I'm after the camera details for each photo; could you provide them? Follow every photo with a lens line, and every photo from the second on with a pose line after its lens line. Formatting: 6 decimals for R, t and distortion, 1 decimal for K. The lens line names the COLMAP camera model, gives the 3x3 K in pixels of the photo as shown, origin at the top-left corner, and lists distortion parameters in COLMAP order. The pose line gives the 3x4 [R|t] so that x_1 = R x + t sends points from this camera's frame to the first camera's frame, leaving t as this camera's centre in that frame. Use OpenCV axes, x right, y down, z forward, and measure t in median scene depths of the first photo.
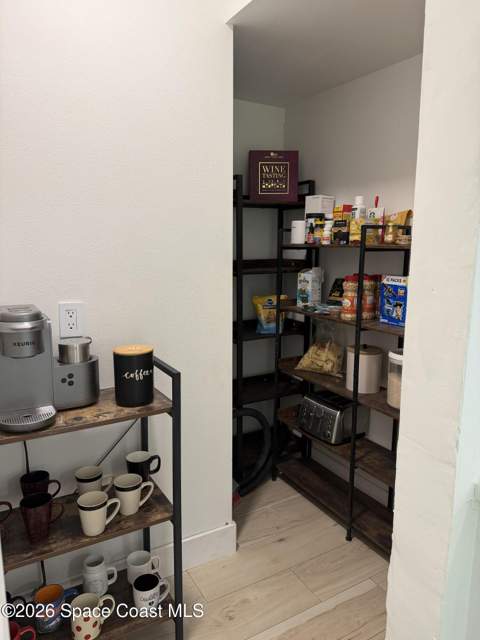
lens RADIAL K [[445.9, 0, 241.8], [0, 445.9, 317.3], [0, 0, 1]] dist [0.013488, -0.051109]
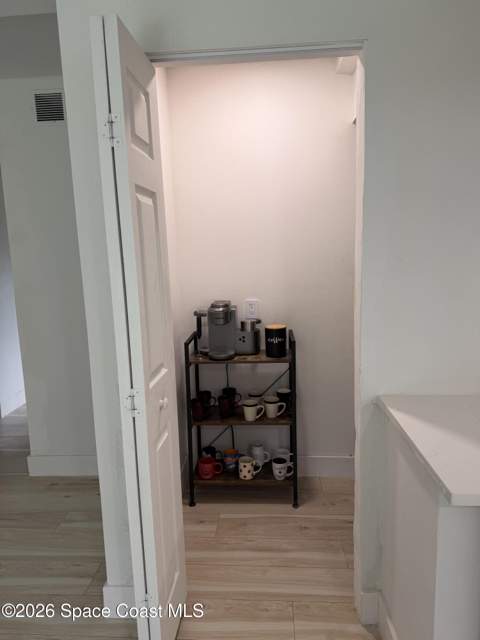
lens RADIAL K [[445.9, 0, 239.0], [0, 445.9, 322.7], [0, 0, 1]] dist [0.013488, -0.051109]
pose [[0.829362, 0.052073, -0.556279, 0.659683], [-0.050669, 0.998555, 0.017931, 0.032568], [0.556409, 0.013315, 0.830802, -0.612942]]
